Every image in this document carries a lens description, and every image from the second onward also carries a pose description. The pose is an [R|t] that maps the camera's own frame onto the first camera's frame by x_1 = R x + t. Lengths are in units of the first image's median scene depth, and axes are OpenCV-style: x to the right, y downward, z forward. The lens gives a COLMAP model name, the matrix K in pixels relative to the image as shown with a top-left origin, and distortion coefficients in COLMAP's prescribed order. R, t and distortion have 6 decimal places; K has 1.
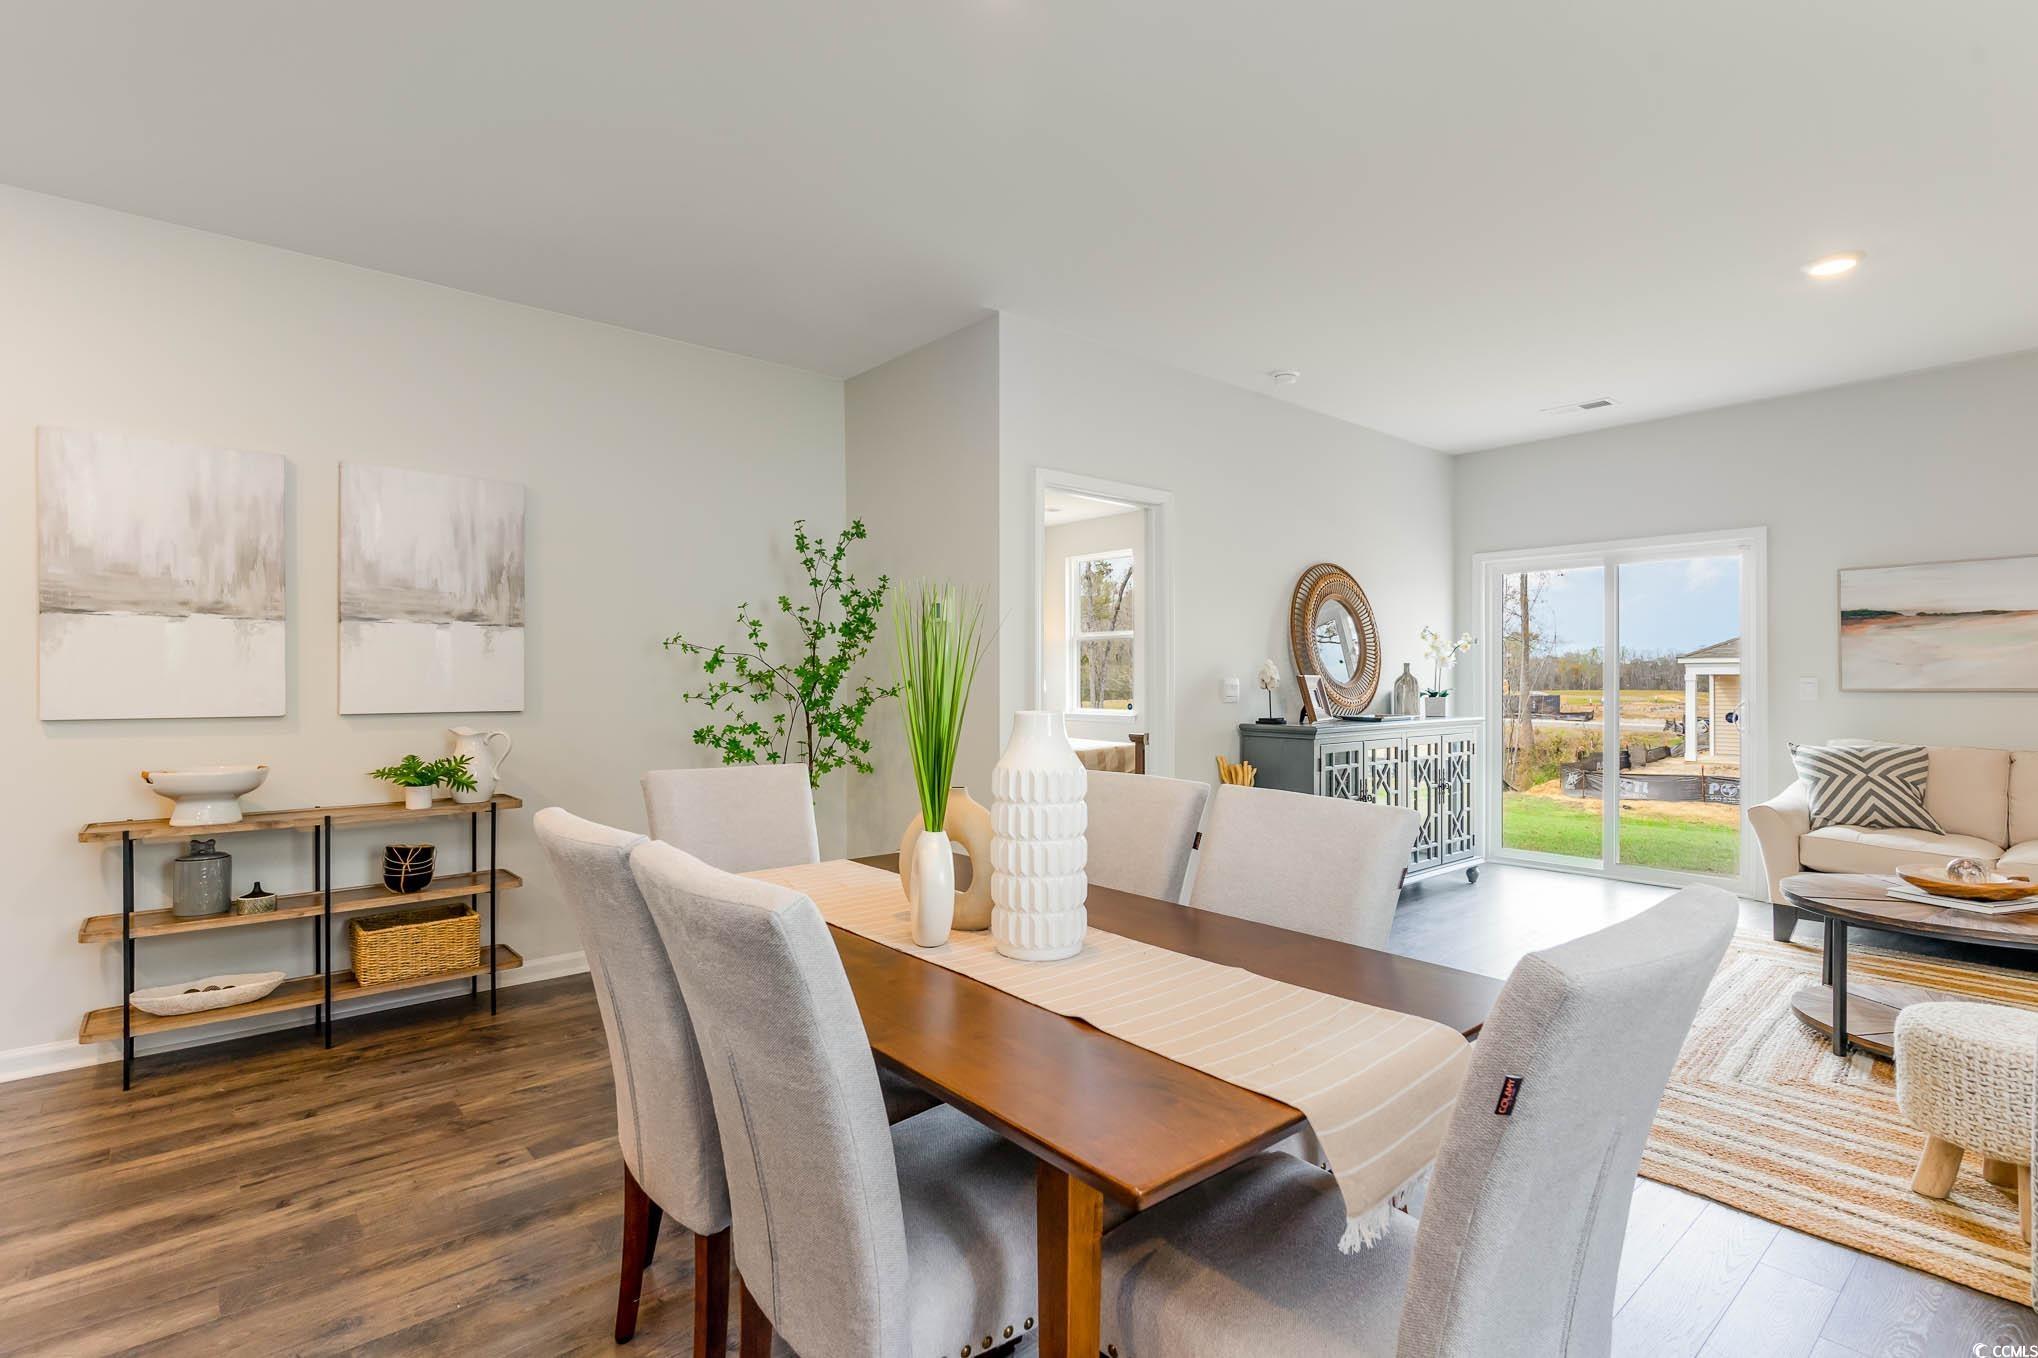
lens RADIAL K [[969.7, 0, 1026.5], [0, 969.7, 676.3], [0, 0, 1]] dist [0.000358, -0.000230]
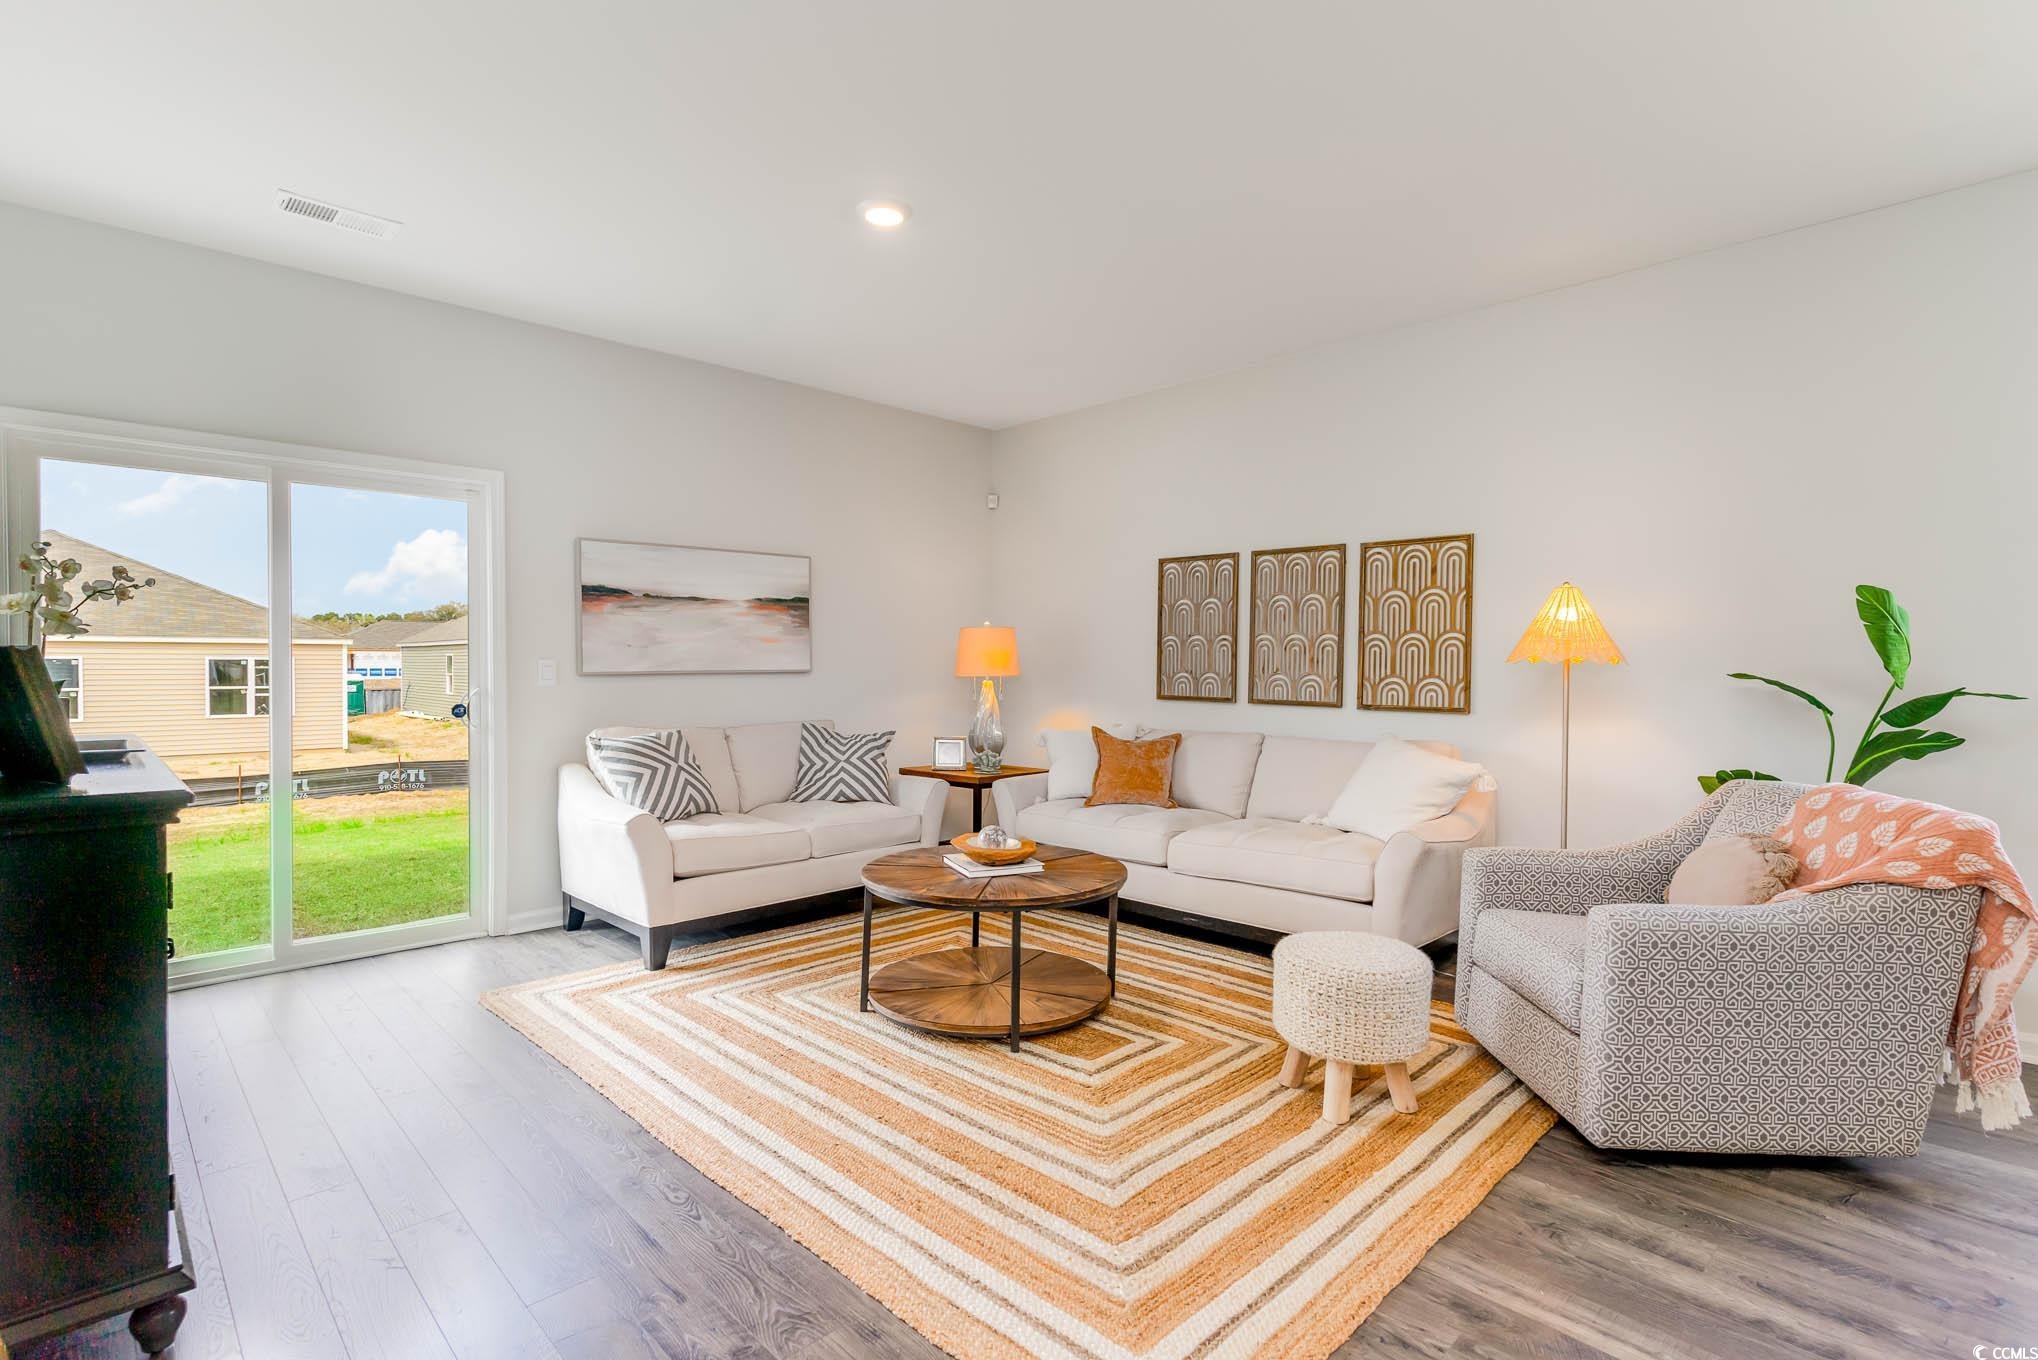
lens RADIAL K [[969.7, 0, 1011.5], [0, 969.7, 676.6], [0, 0, 1]] dist [0.000358, -0.000230]
pose [[-0.052103, -0.014011, 0.998543, -0.075932], [-0.003807, 0.999897, 0.013831, 0.003151], [-0.998634, -0.003080, -0.052151, 0.671351]]
